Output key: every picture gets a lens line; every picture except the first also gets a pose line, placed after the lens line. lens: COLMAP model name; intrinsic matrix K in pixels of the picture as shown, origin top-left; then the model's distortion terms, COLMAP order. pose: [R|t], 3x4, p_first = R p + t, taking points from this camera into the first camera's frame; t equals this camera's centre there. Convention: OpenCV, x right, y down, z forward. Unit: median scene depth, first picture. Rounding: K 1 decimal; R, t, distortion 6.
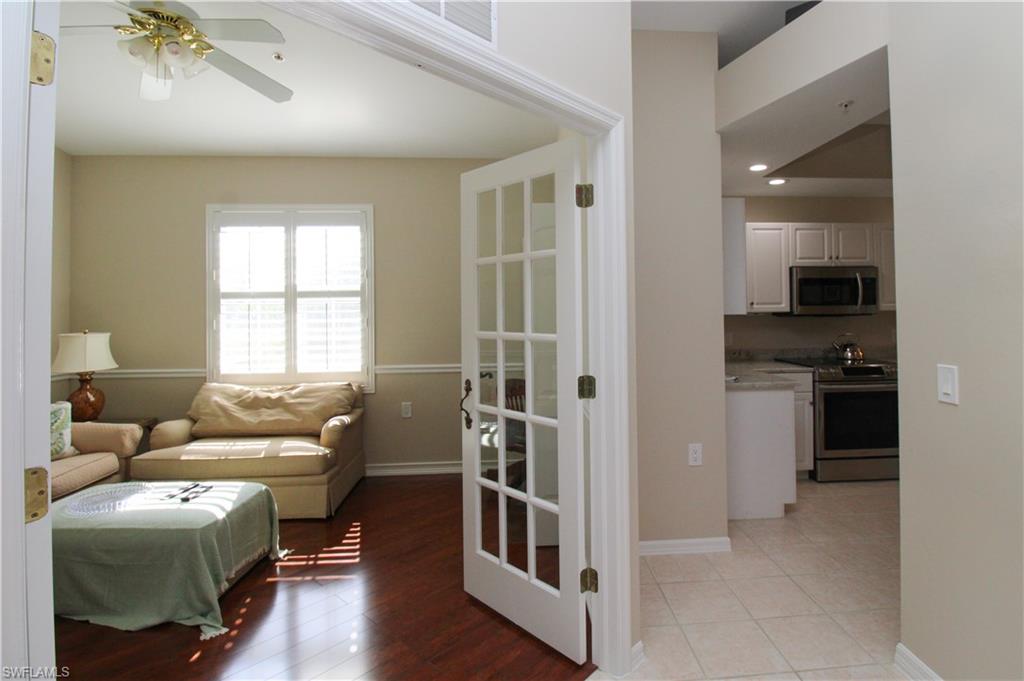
lens RADIAL K [[519.0, 0, 558.1], [0, 519.0, 297.1], [0, 0, 1]] dist [-0.013074, -0.003752]
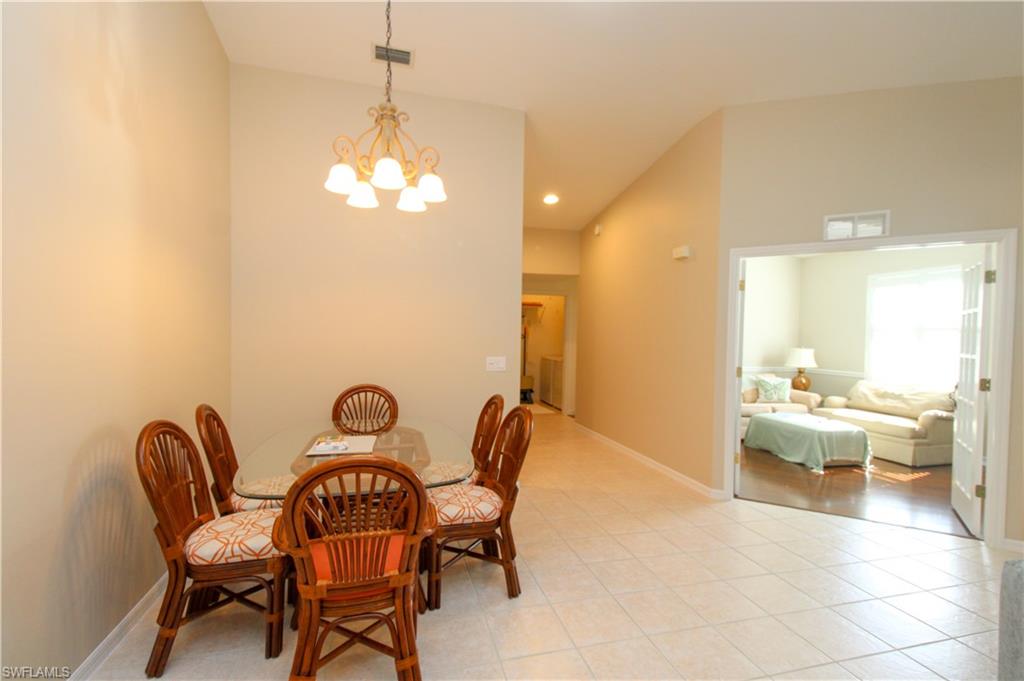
lens RADIAL K [[486.0, 0, 470.1], [0, 486.0, 344.9], [0, 0, 1]] dist [-0.004168, -0.007229]
pose [[0.126244, 0.036189, -0.991339, 0.798469], [0.003472, 0.999312, 0.036922, -0.018208], [0.991993, -0.008103, 0.126032, -0.533299]]
